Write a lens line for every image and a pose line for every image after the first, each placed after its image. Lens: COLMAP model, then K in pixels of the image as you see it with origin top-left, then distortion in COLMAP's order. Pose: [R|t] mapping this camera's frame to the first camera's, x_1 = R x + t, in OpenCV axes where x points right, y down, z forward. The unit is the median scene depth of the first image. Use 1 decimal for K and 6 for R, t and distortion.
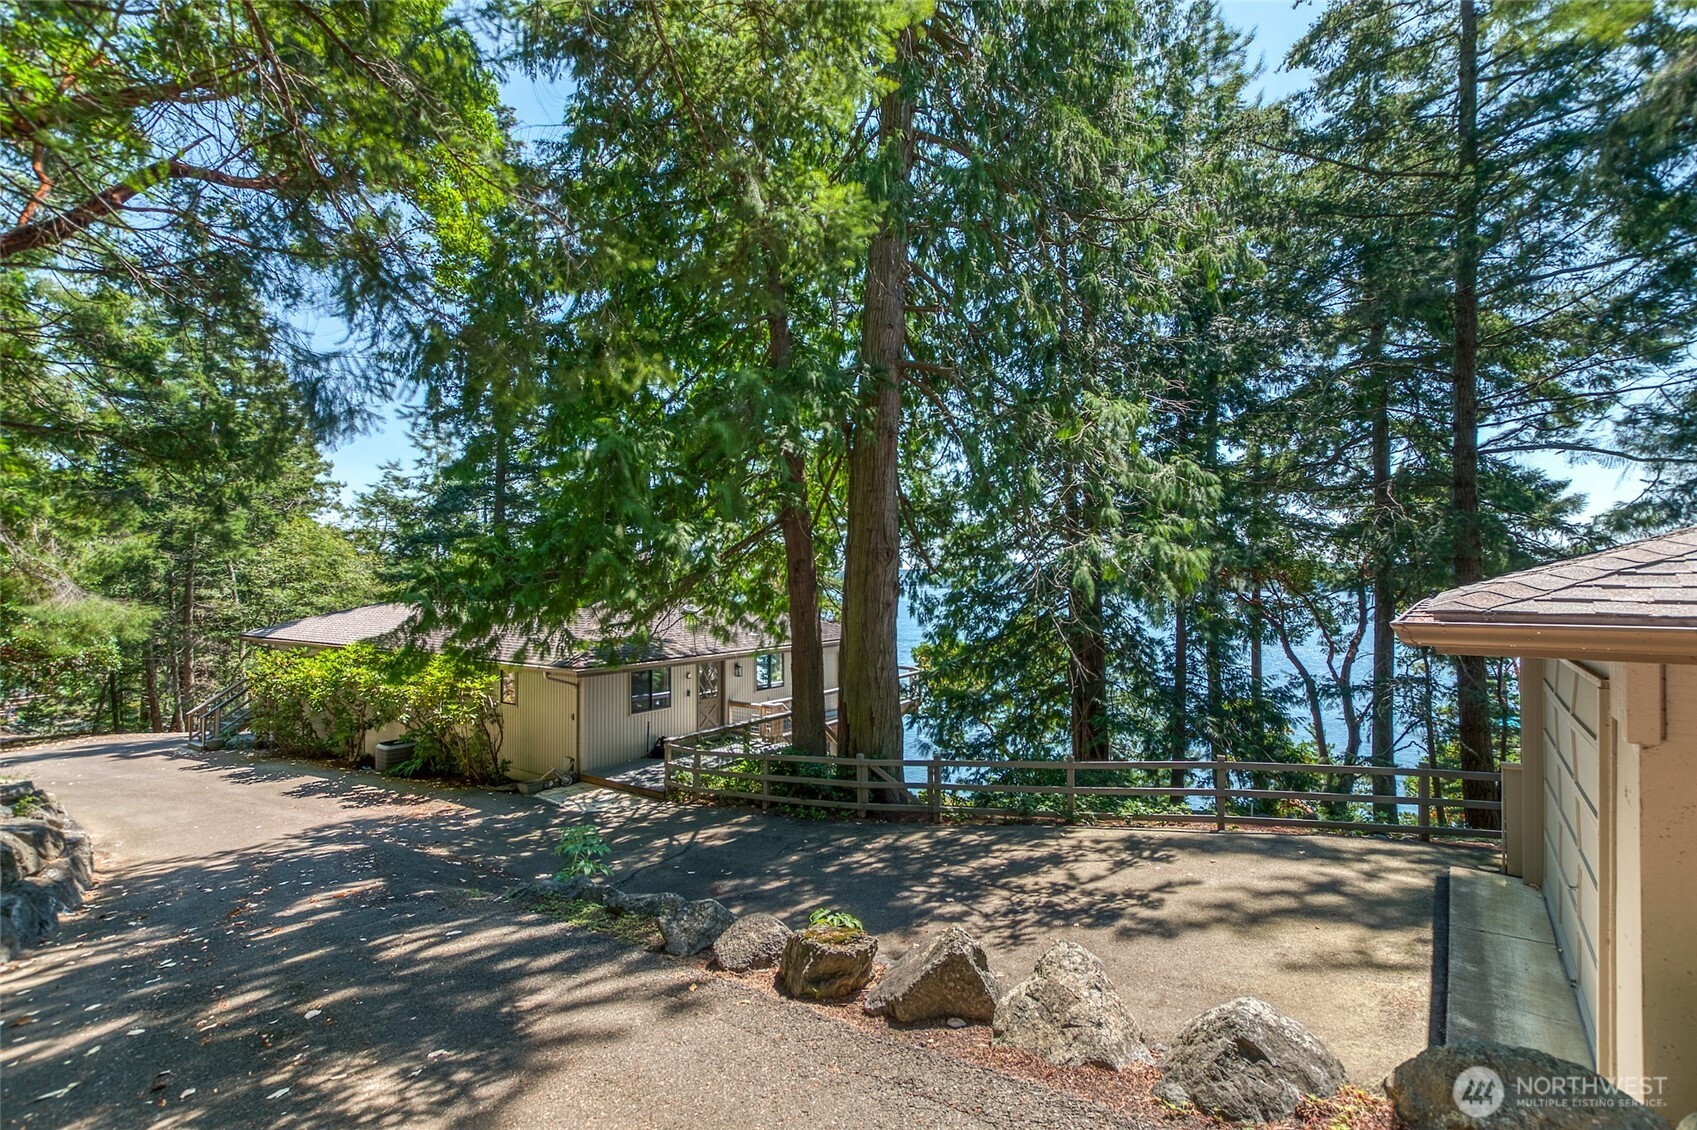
lens RADIAL K [[750.5, 0, 855.2], [0, 750.5, 555.0], [0, 0, 1]] dist [-0.024991, 0.006444]
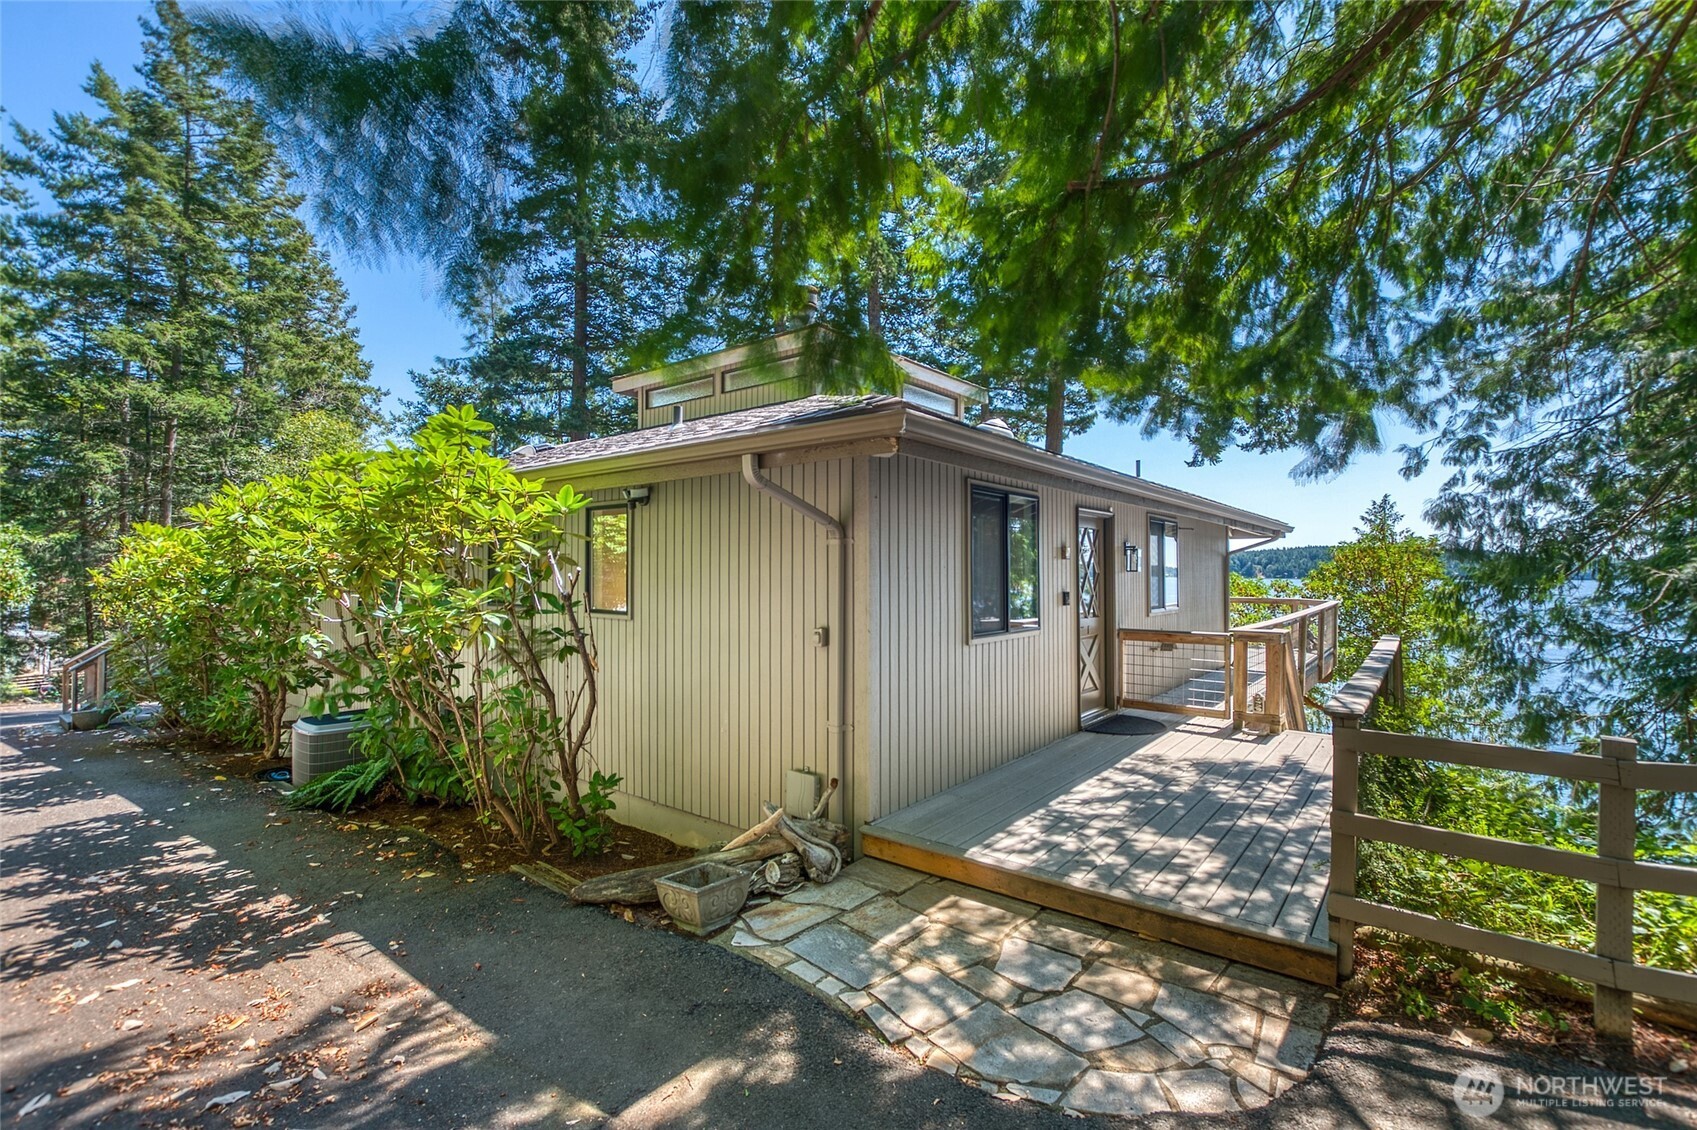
lens RADIAL K [[750.5, 0, 855.2], [0, 750.5, 555.0], [0, 0, 1]] dist [-0.024991, 0.006444]
pose [[0.996148, 0.000781, -0.087687, -0.365701], [0.000685, 0.999861, 0.016686, 0.193298], [0.087687, -0.016682, 0.996008, 0.758717]]
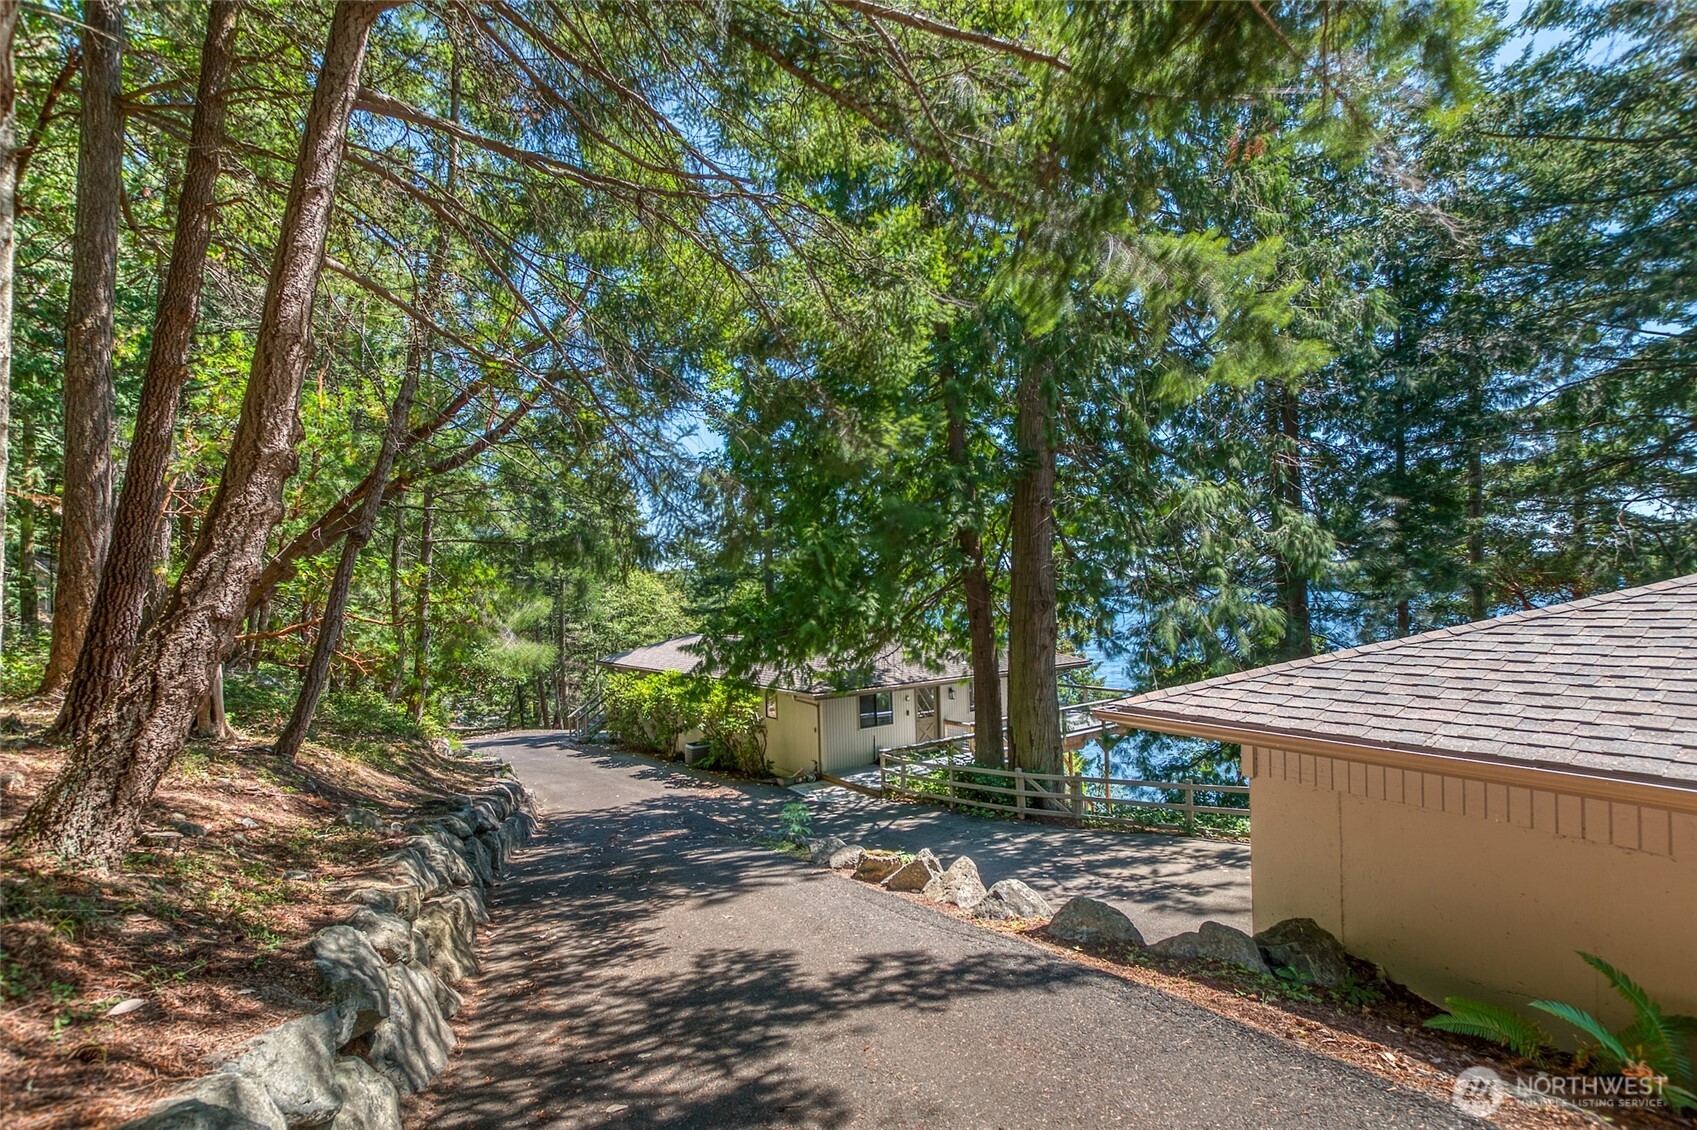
lens RADIAL K [[766.7, 0, 848.5], [0, 766.7, 565.0], [0, 0, 1]] dist [-0.024913, 0.000164]
pose [[0.935084, -0.038181, -0.352363, 0.171591], [0.038666, 0.999236, -0.005662, -0.066153], [0.352310, -0.008330, 0.935846, -0.246657]]
